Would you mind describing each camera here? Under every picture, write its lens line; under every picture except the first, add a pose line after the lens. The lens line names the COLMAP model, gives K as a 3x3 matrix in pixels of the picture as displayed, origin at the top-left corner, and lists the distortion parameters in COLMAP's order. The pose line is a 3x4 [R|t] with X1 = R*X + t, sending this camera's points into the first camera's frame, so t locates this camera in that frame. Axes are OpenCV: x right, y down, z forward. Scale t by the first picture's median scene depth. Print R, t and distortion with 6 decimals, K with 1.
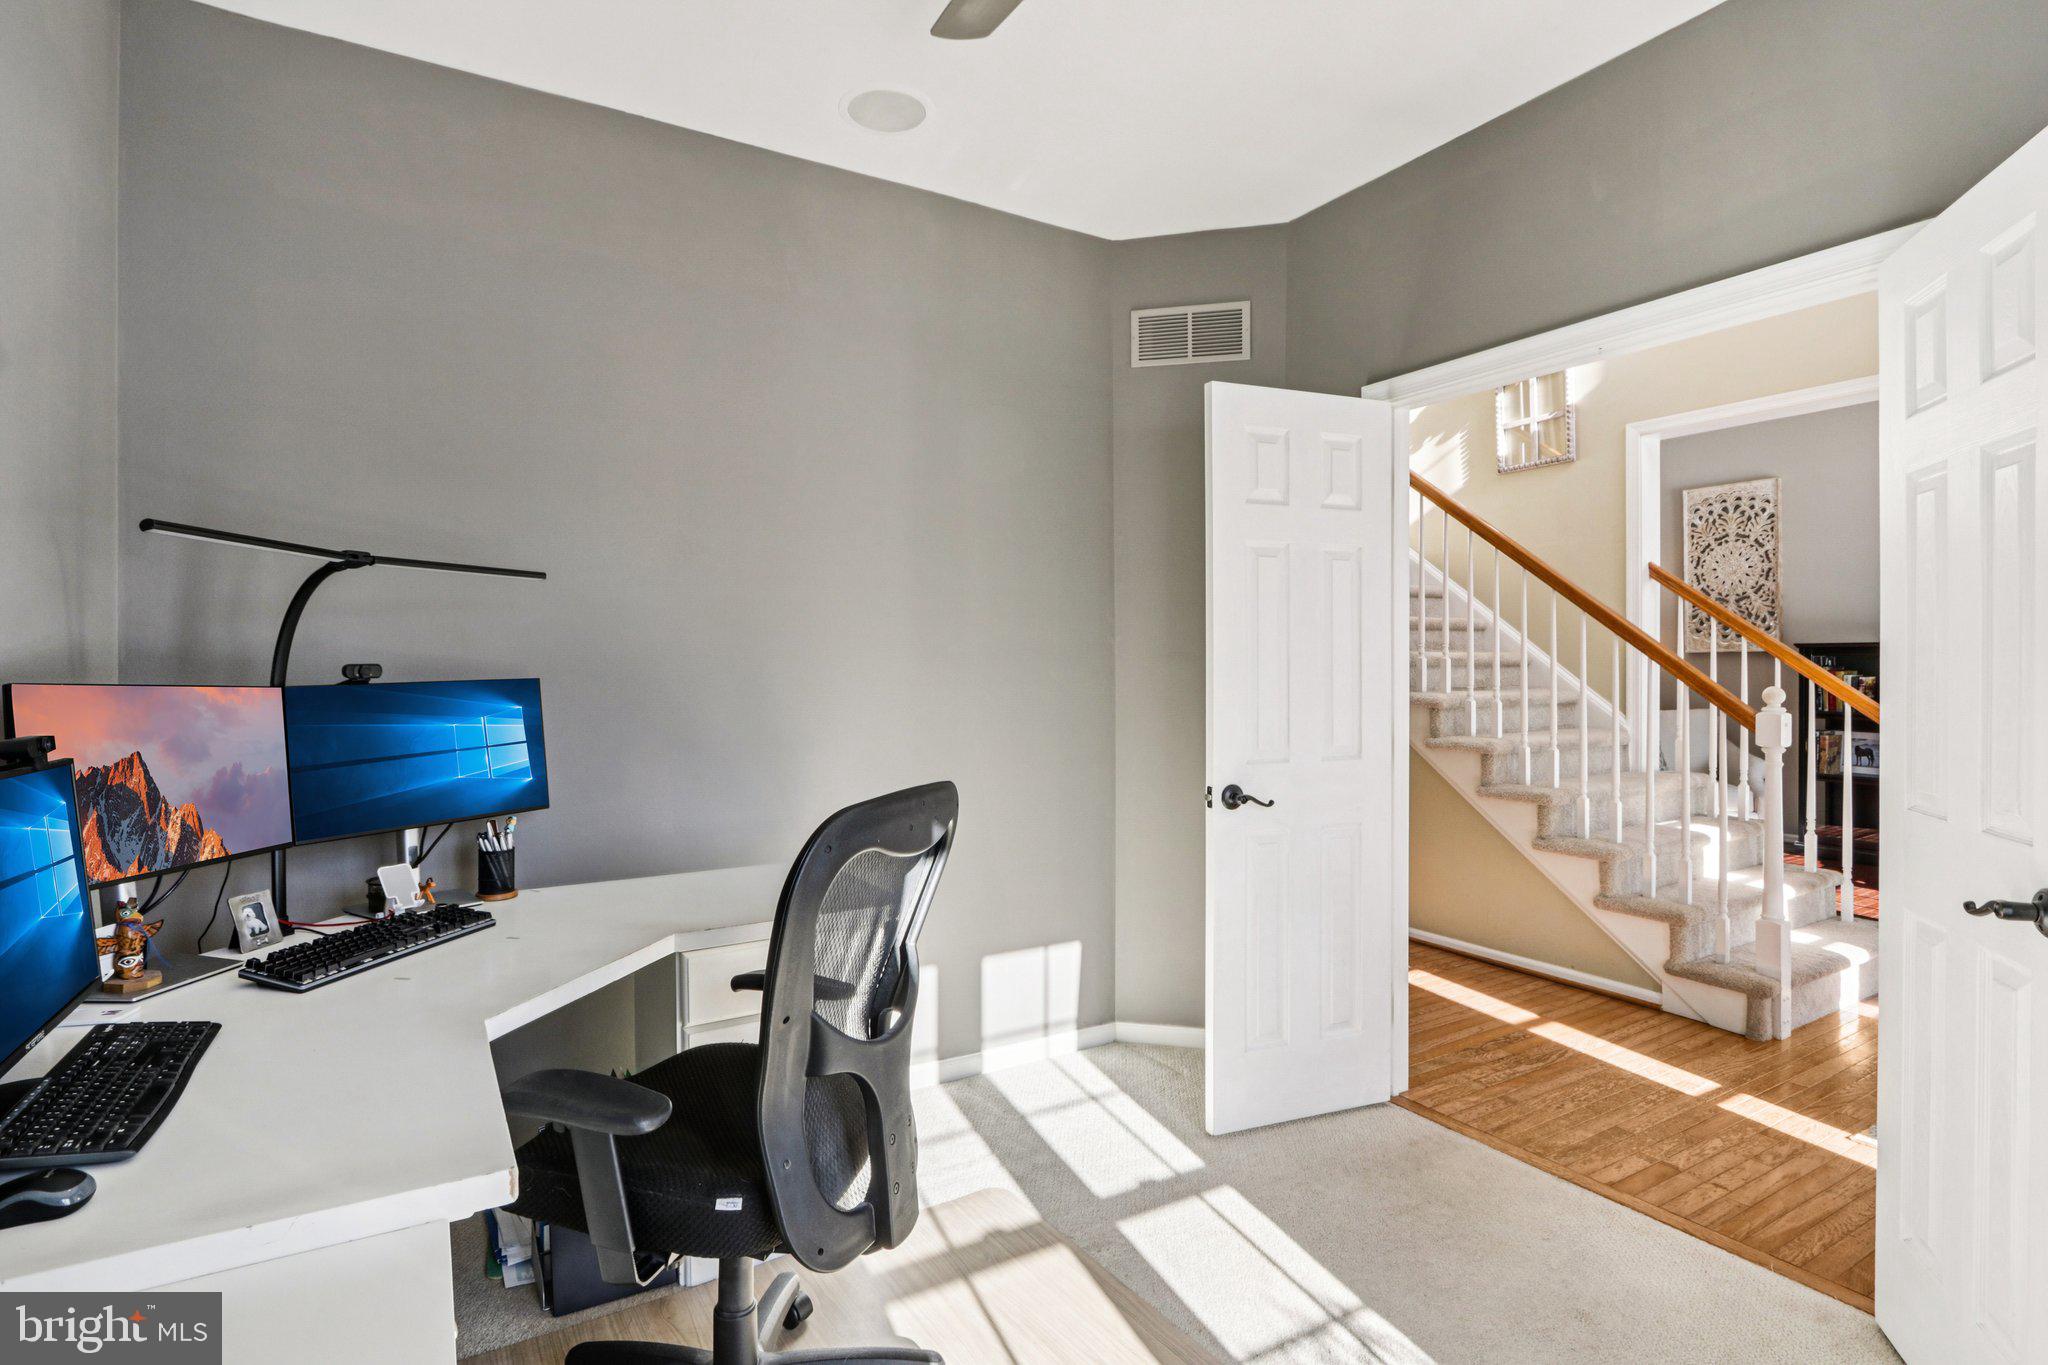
lens RADIAL K [[1002.8, 0, 1011.6], [0, 1002.8, 667.5], [0, 0, 1]] dist [-0.027035, 0.005160]
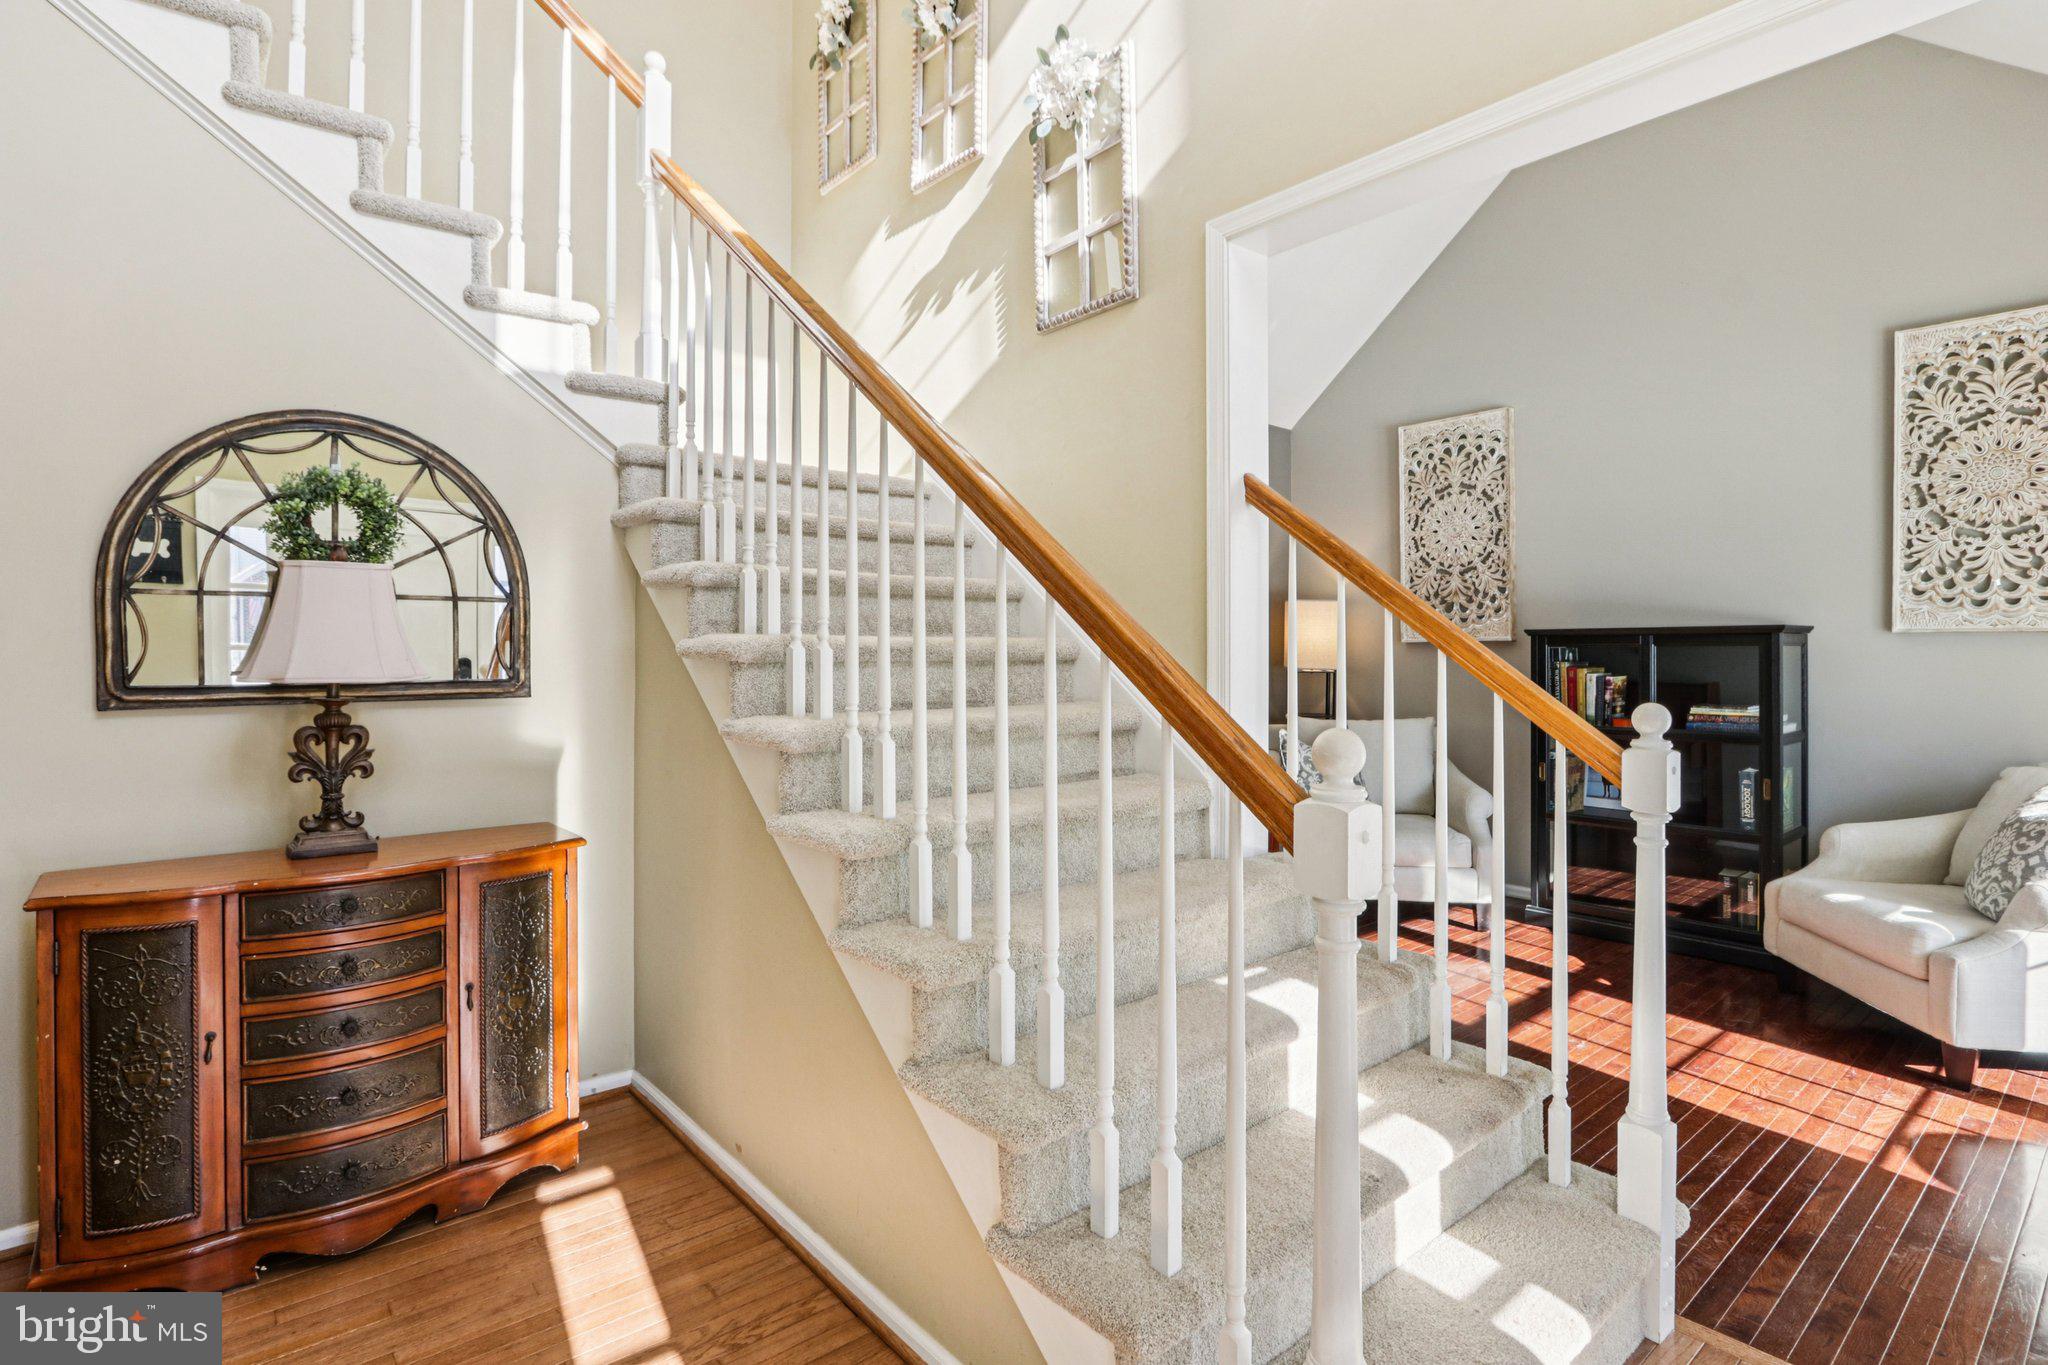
lens RADIAL K [[1002.8, 0, 1029.2], [0, 1002.8, 642.5], [0, 0, 1]] dist [-0.027035, 0.005160]
pose [[0.985636, 0.006932, 0.168740, 0.291241], [-0.004842, 0.999906, -0.012790, -0.003889], [-0.168813, 0.011789, 0.985578, 0.320761]]
